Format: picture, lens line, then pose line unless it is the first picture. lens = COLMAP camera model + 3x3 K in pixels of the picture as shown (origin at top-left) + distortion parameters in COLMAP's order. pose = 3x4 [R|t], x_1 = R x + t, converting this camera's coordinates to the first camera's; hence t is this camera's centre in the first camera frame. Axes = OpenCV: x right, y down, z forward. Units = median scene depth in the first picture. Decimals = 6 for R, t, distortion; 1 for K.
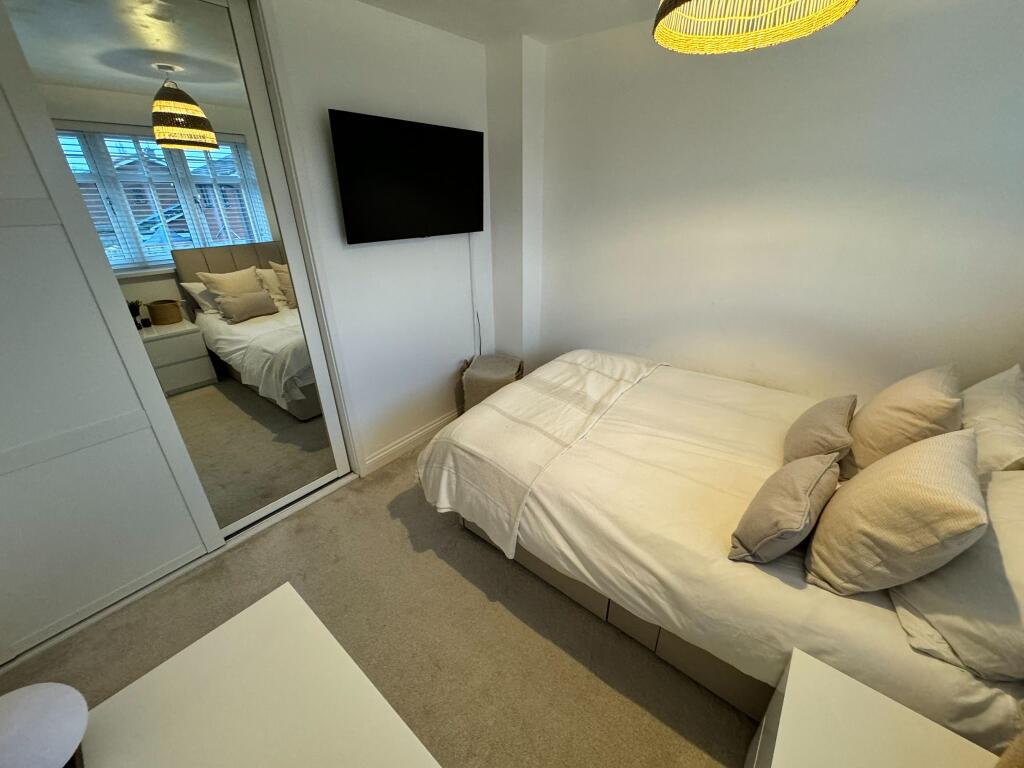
lens RADIAL K [[409.4, 0, 508.6], [0, 409.4, 383.0], [0, 0, 1]] dist [-0.004133, 0.000356]
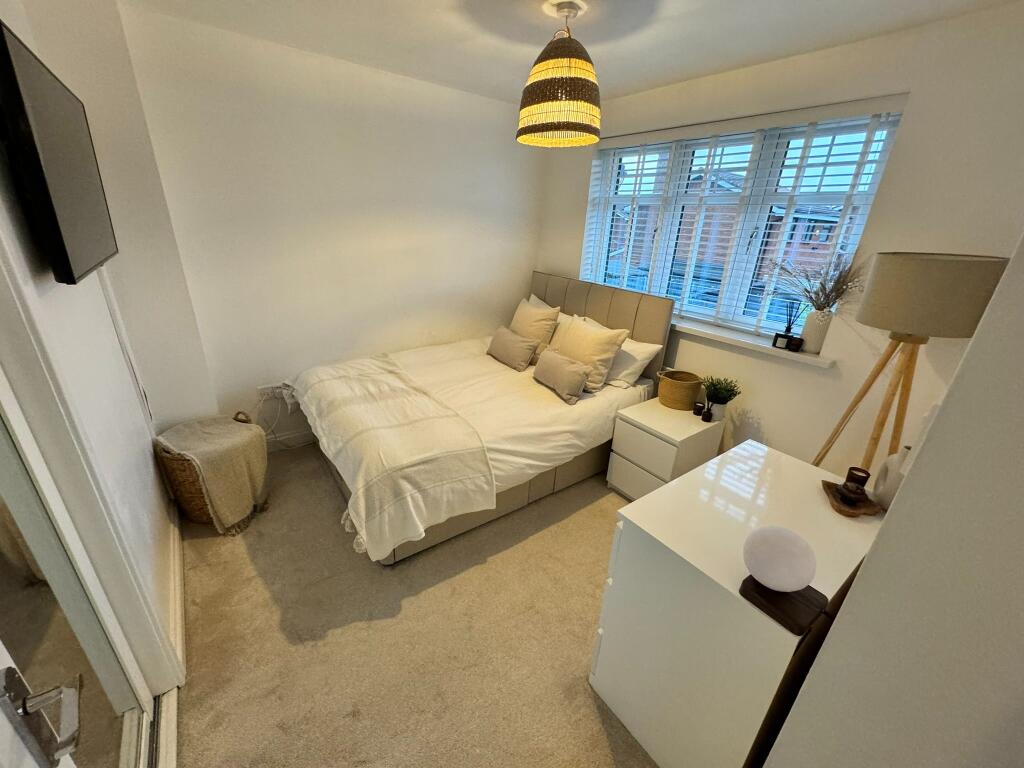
lens RADIAL K [[409.4, 0, 504.2], [0, 409.4, 384.5], [0, 0, 1]] dist [-0.004133, 0.000356]
pose [[0.252733, -0.343539, 0.904493, -0.938535], [0.367293, 0.898928, 0.238797, -0.177192], [-0.895110, 0.271862, 0.353368, 0.432500]]
